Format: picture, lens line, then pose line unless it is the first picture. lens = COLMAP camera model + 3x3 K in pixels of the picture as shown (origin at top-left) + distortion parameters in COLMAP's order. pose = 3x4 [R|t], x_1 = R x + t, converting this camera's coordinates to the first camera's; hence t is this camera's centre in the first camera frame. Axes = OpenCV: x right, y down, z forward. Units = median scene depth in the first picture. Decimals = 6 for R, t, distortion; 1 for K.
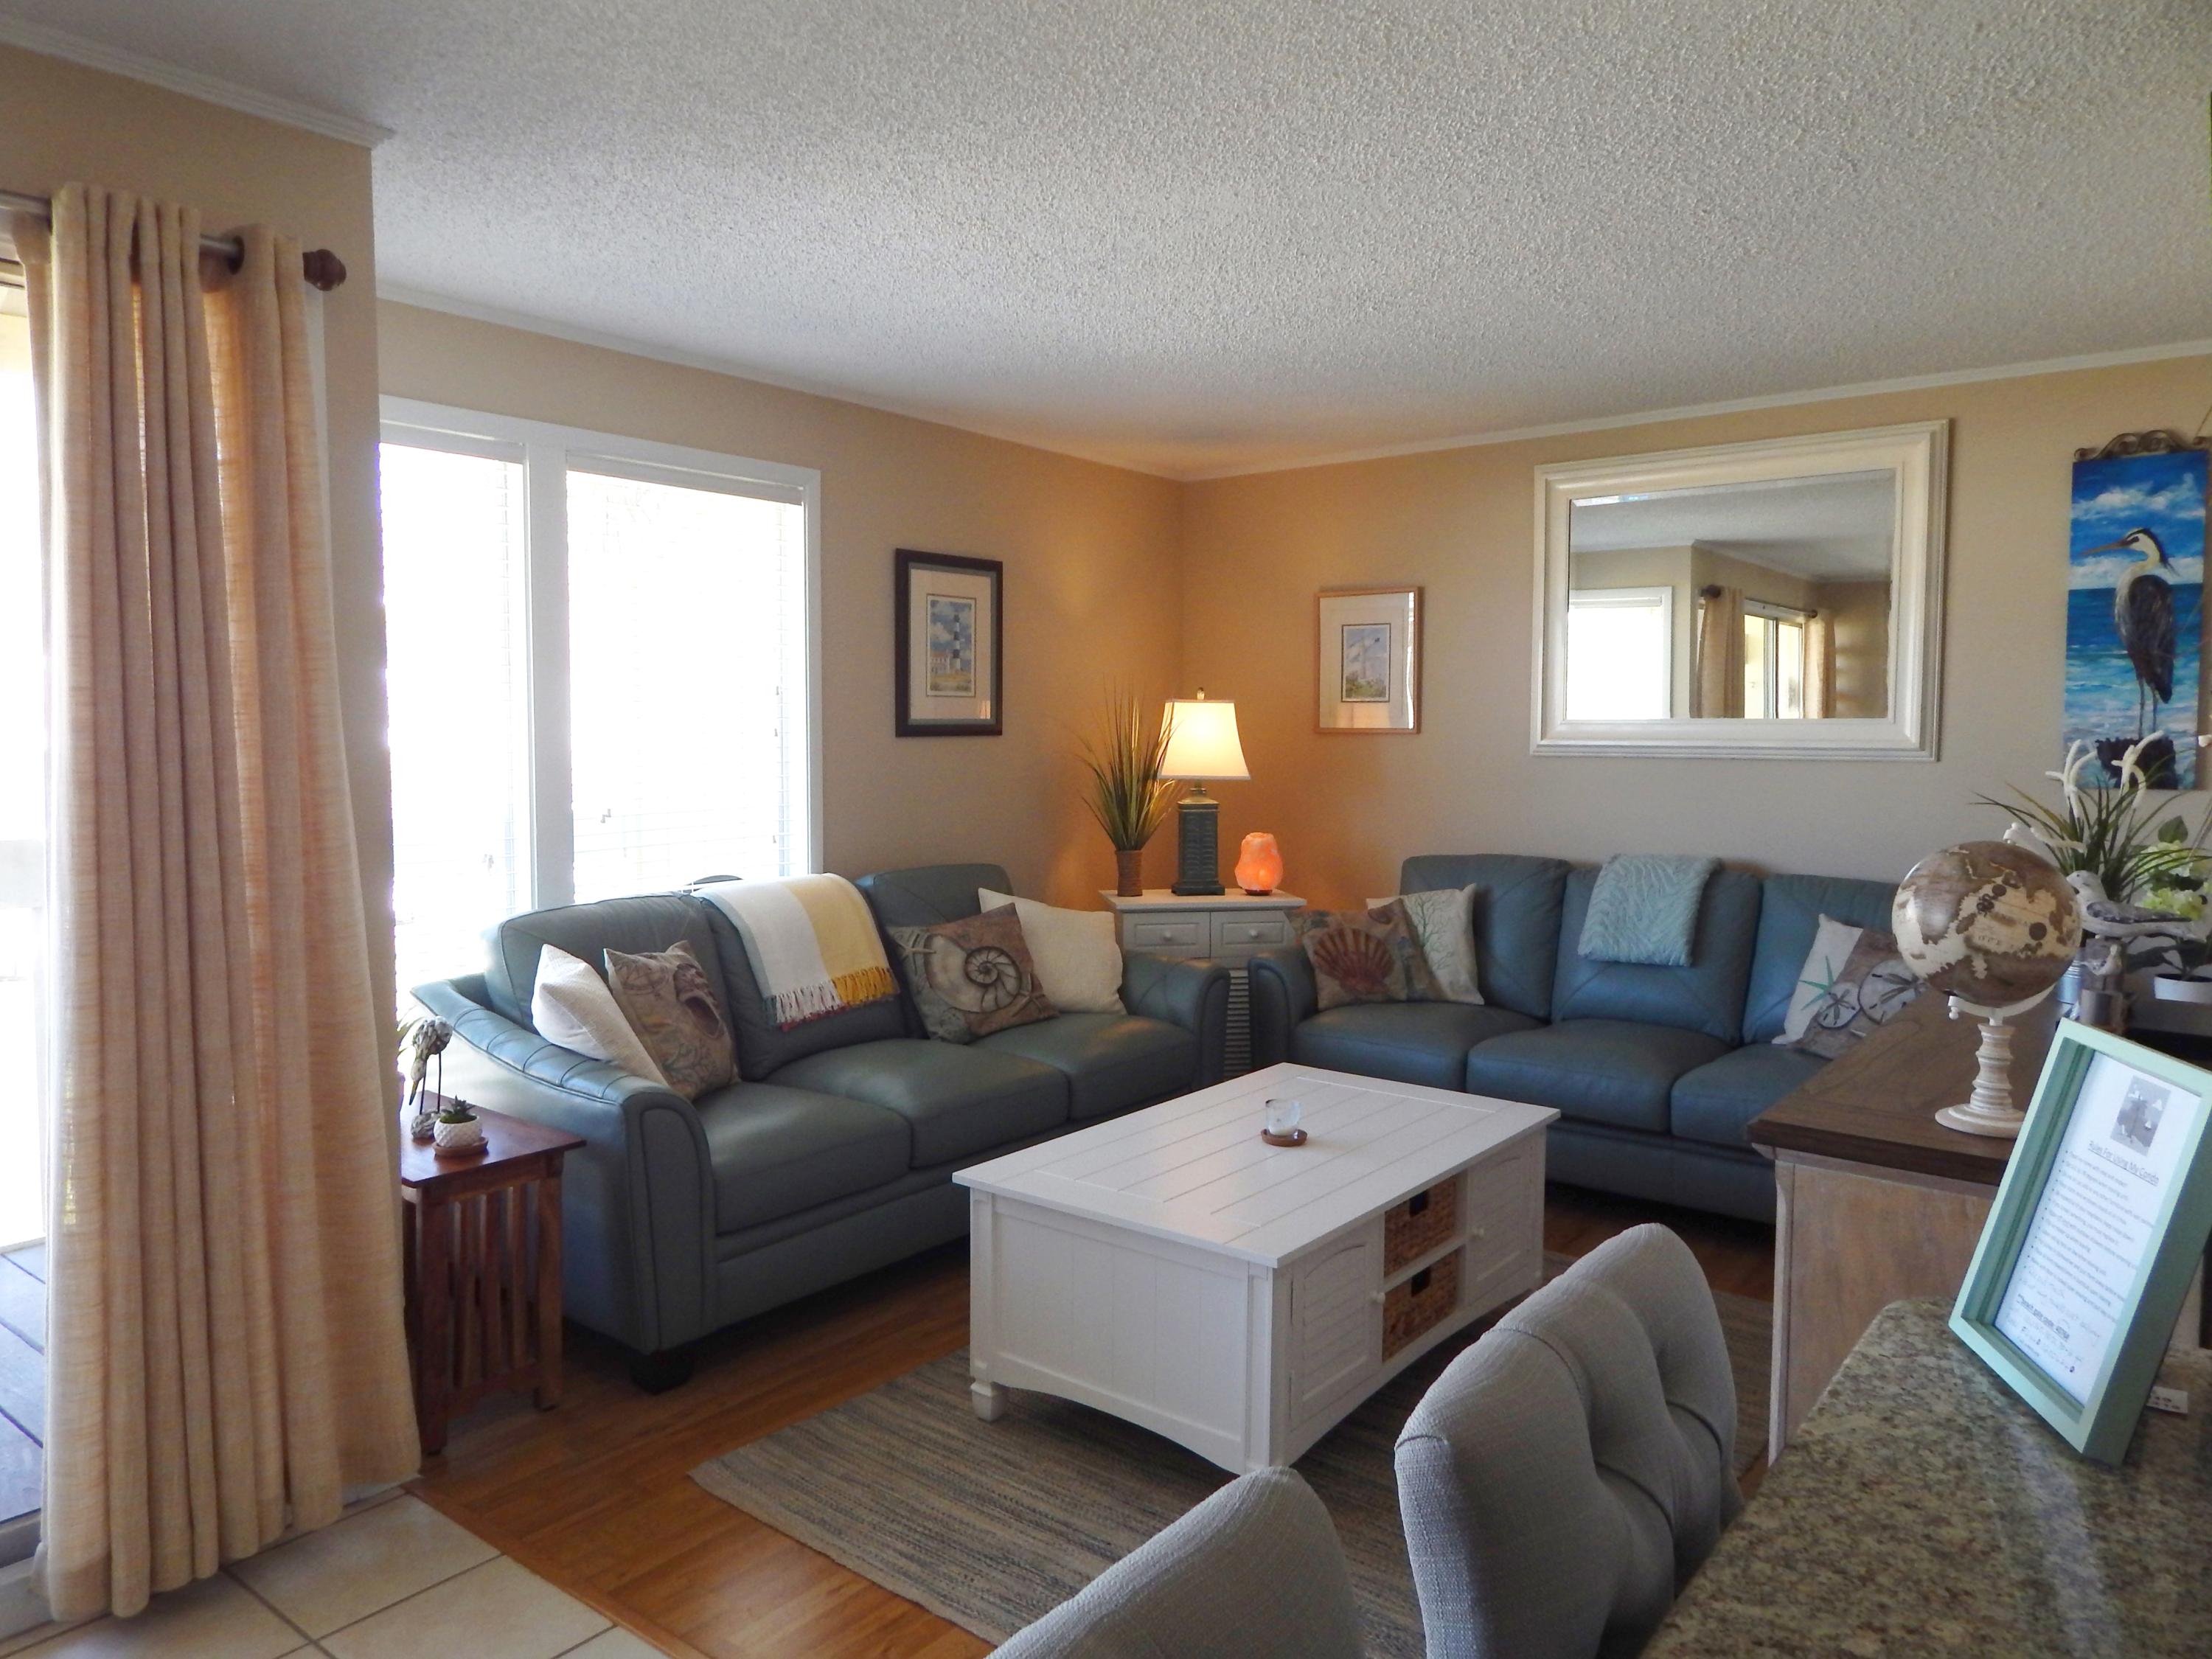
lens RADIAL K [[1494.0, 0, 1106.3], [0, 1494.0, 818.3], [0, 0, 1]] dist [0.021335, -0.006998]
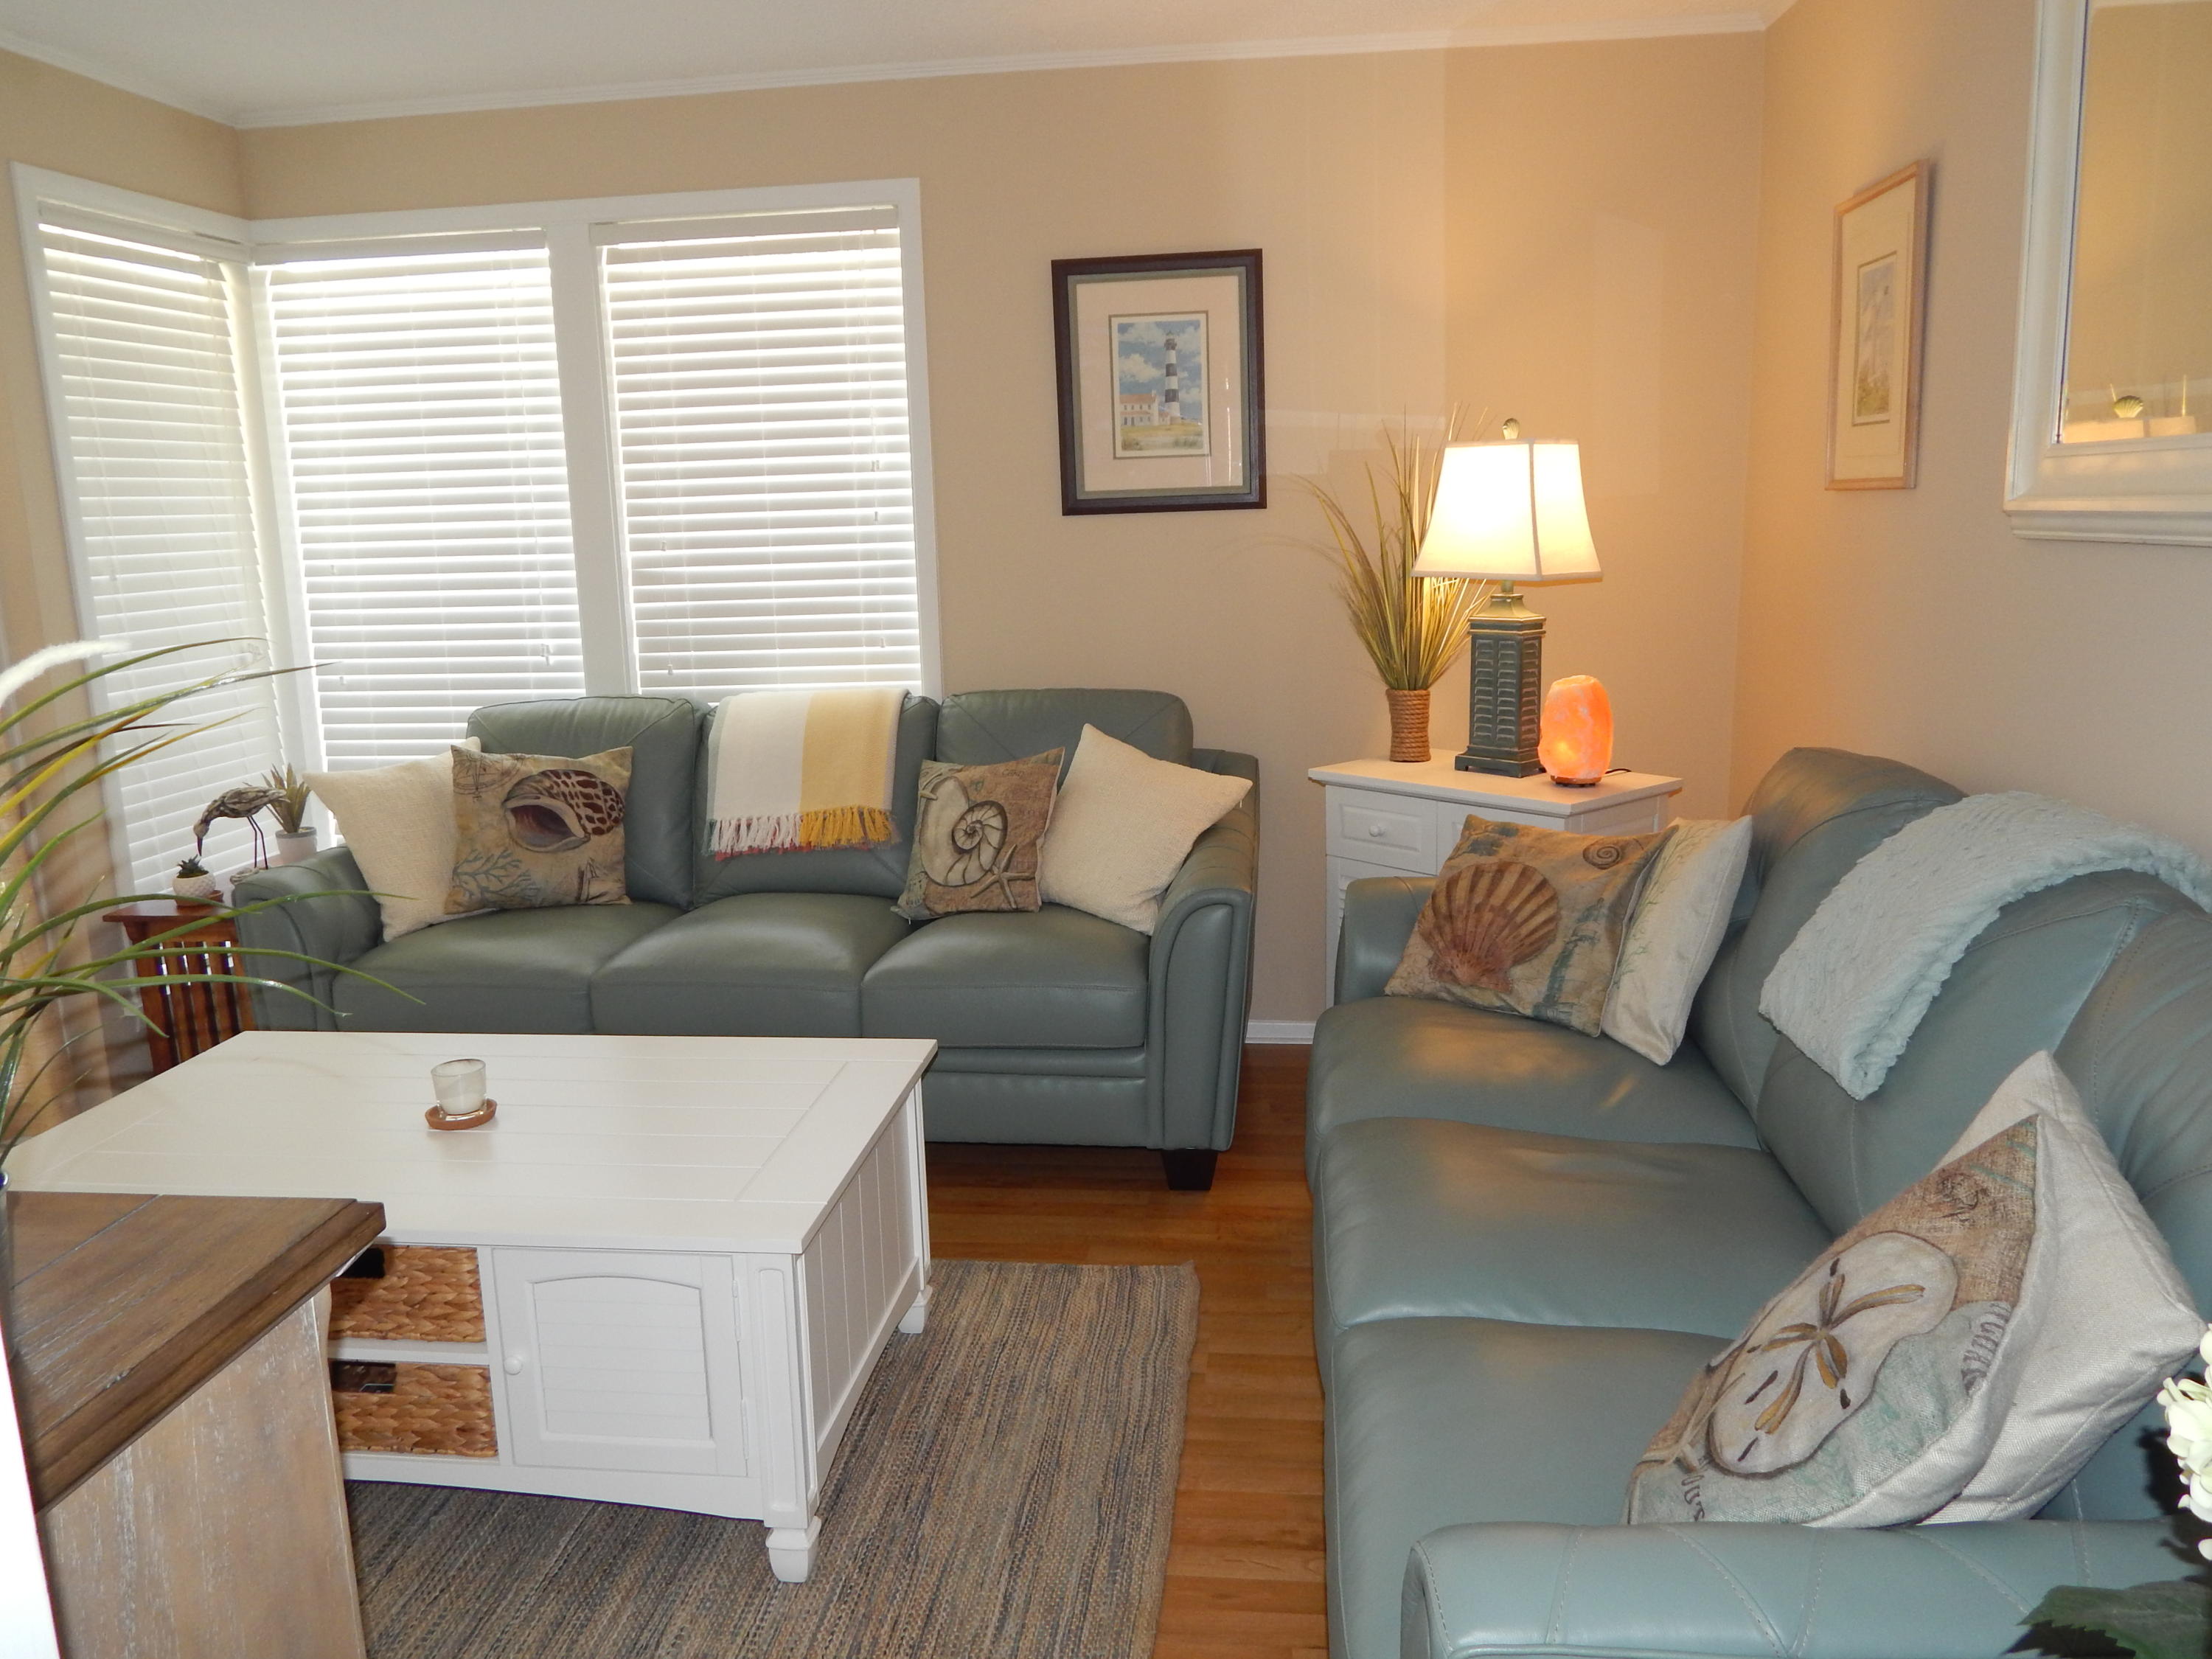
lens RADIAL K [[1620.6, 0, 1107.0], [0, 1620.6, 817.6], [0, 0, 1]] dist [0.000895, -0.000404]
pose [[0.515157, 0.145361, -0.844679, 0.695058], [-0.022244, 0.987449, 0.156364, -0.037846], [0.856807, -0.061763, 0.511925, 0.687852]]
